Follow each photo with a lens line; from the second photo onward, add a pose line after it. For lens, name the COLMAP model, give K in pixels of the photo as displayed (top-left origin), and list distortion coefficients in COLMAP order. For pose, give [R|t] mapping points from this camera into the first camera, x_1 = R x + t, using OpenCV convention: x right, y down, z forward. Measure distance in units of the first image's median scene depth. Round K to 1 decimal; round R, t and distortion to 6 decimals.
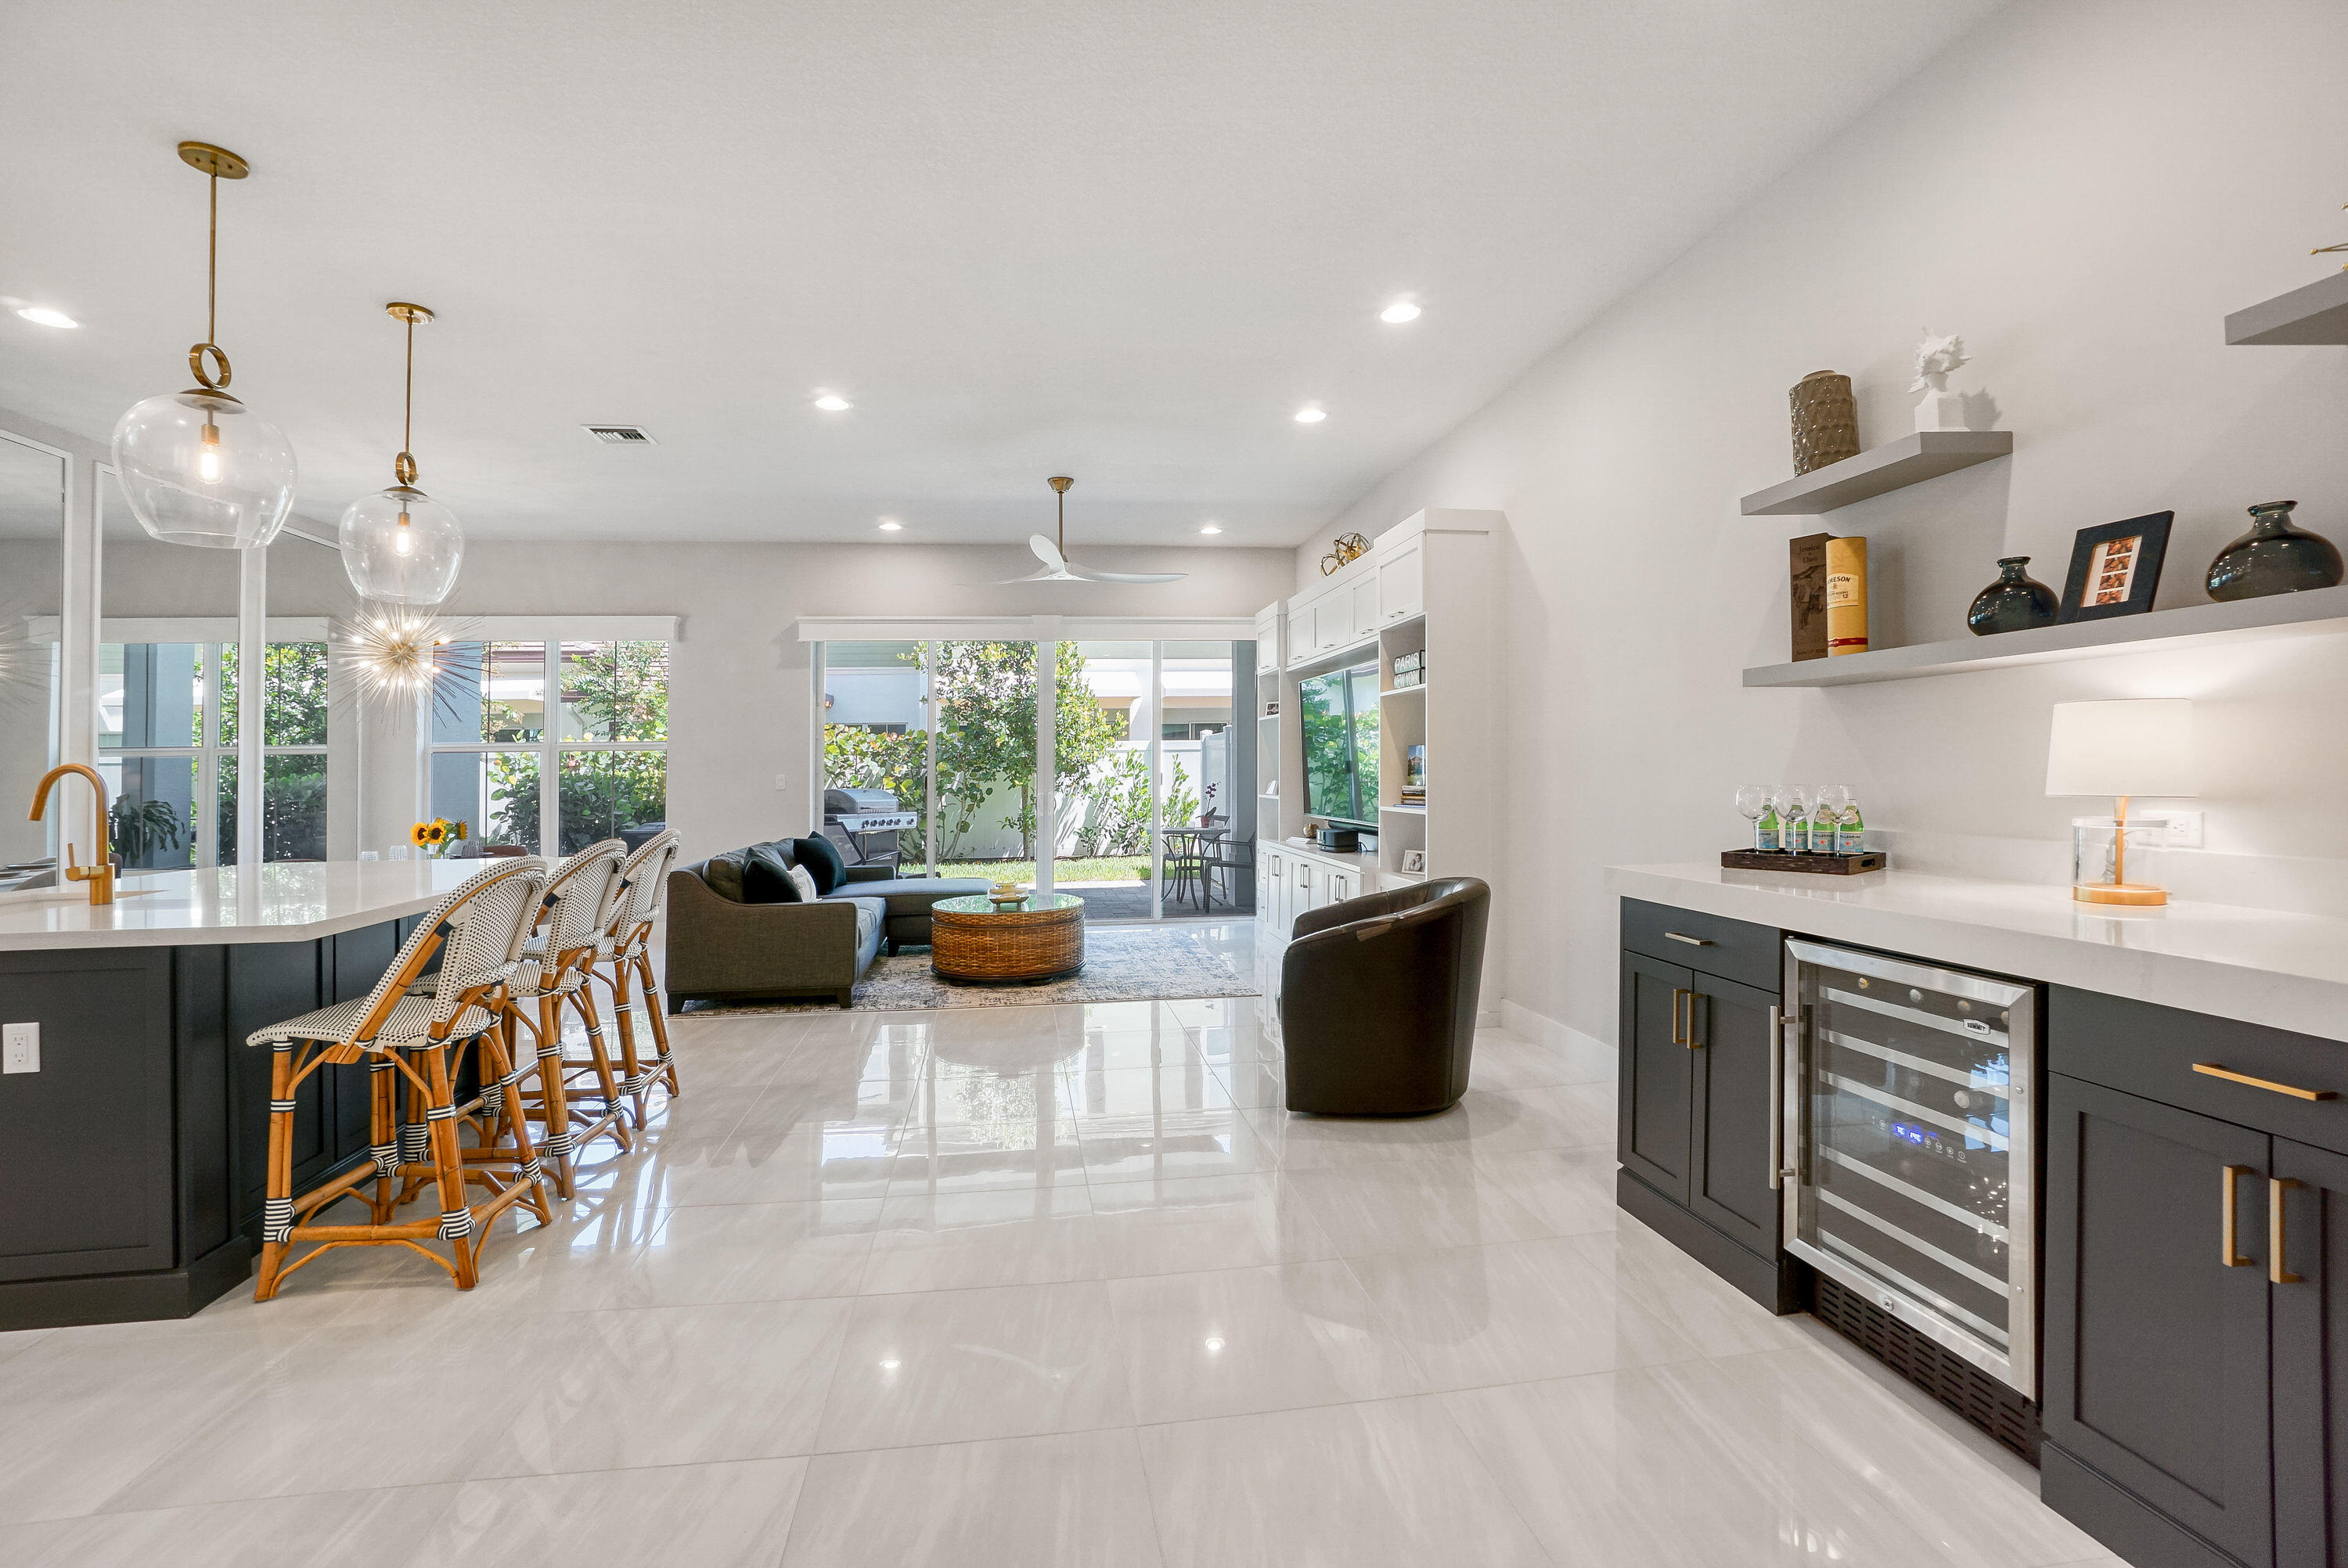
lens RADIAL K [[1057.1, 0, 1144.0], [0, 1057.1, 739.5], [0, 0, 1]] dist [-0.060534, 0.026563]
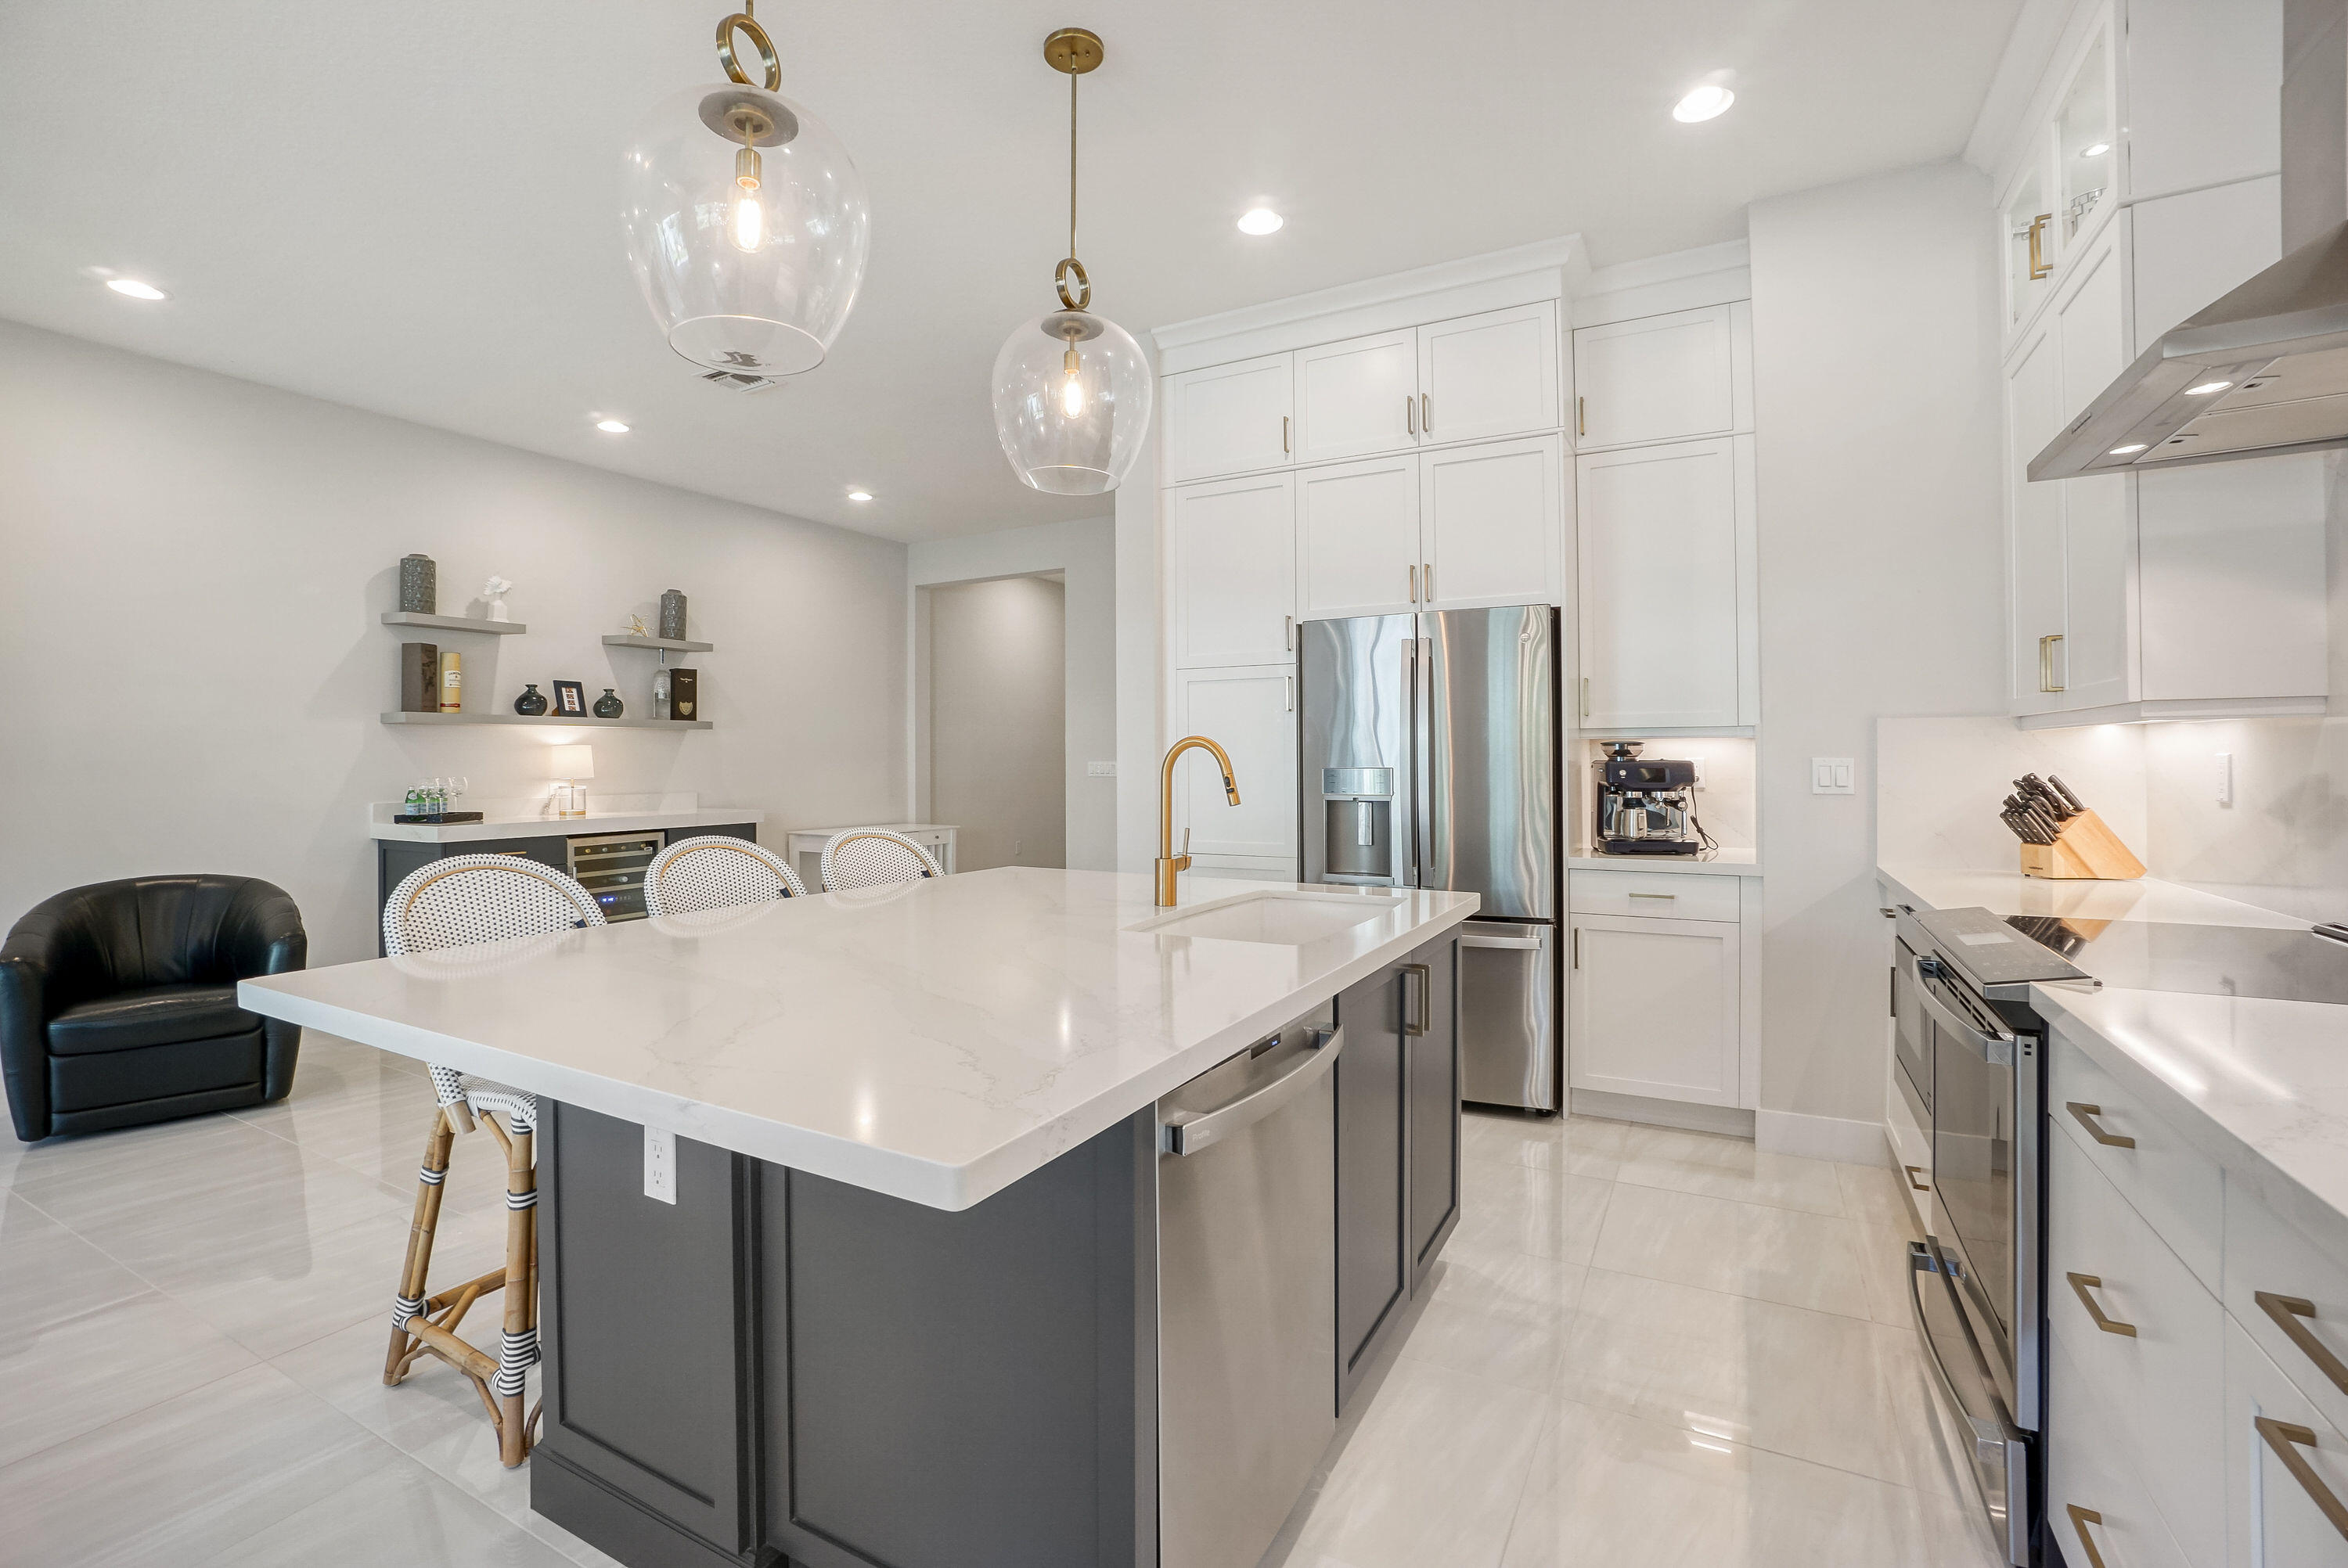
lens RADIAL K [[1034.8, 0, 1174.0], [0, 1034.8, 784.0], [0, 0, 1]] dist [-0.001187, -0.000178]
pose [[-0.798923, 0.007165, 0.601391, -0.588753], [0.000608, 0.999938, -0.011106, 0.029062], [-0.601433, -0.008508, -0.798878, 0.636588]]
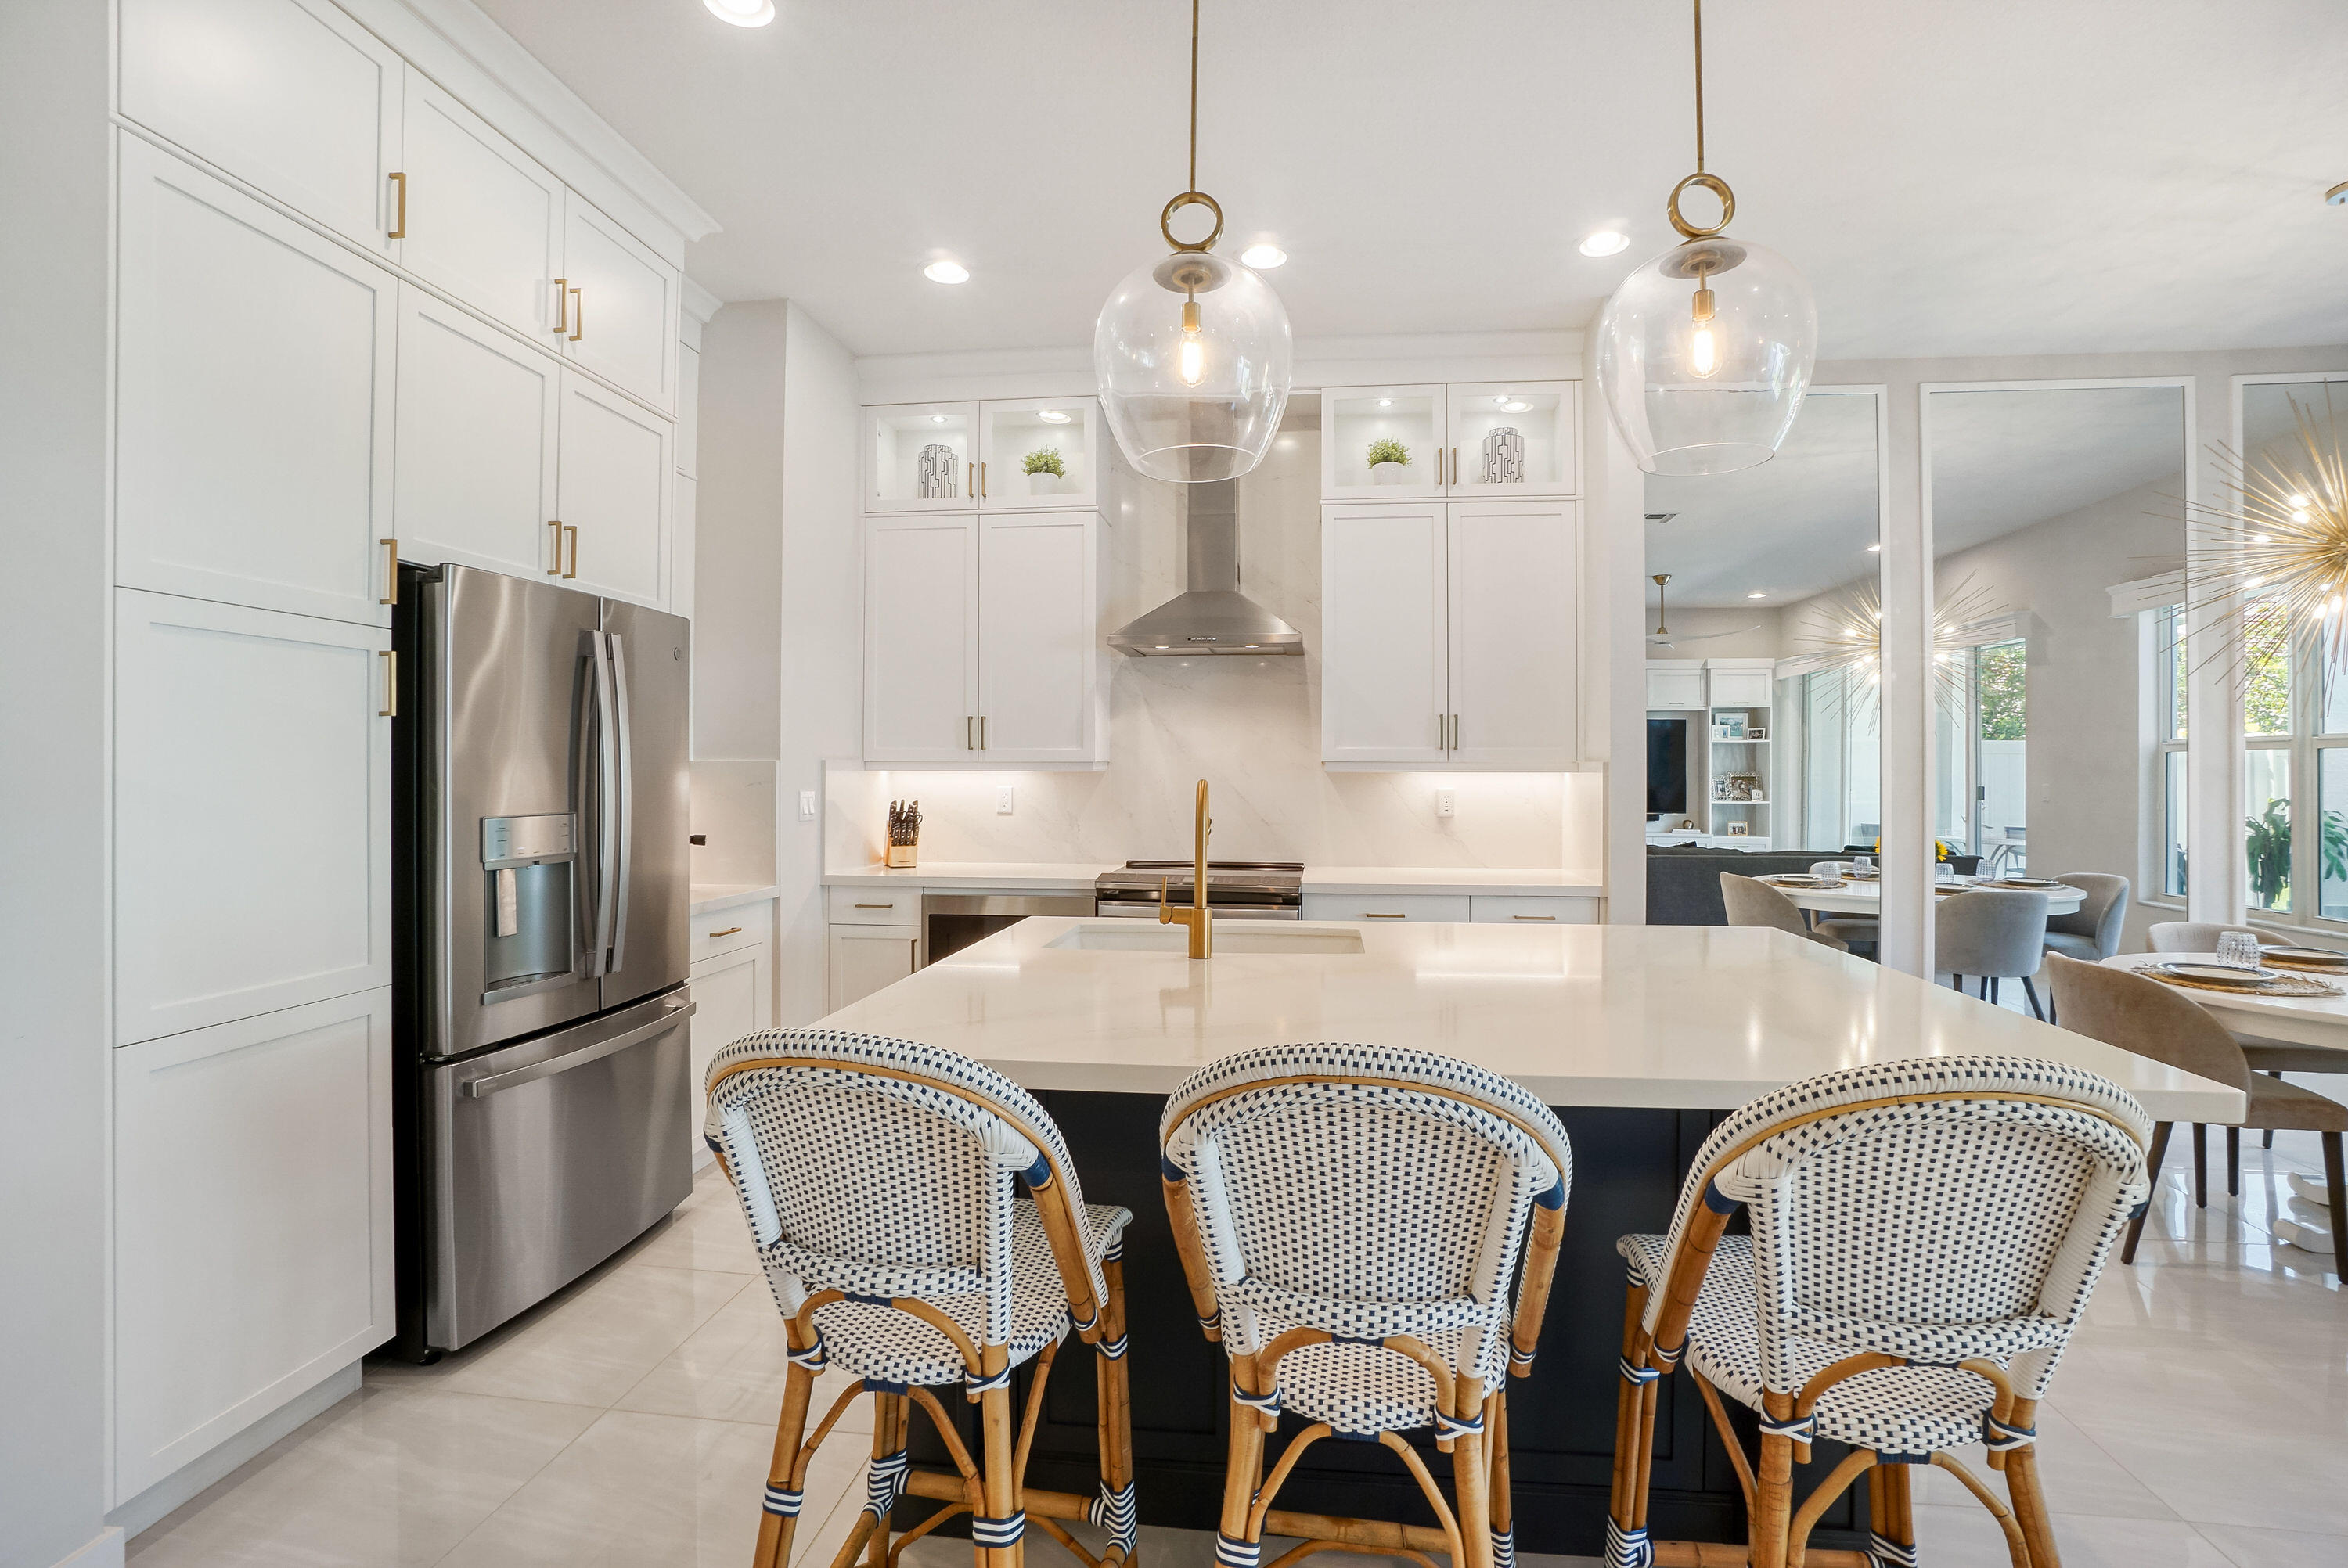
lens RADIAL K [[1068.1, 0, 1207.7], [0, 1068.1, 751.1], [0, 0, 1]] dist [-0.061421, 0.028250]
pose [[-0.229394, -0.003555, -0.973327, -0.080749], [0.027089, 0.999583, -0.010036, 0.003918], [0.972957, -0.028668, -0.229202, 0.452282]]
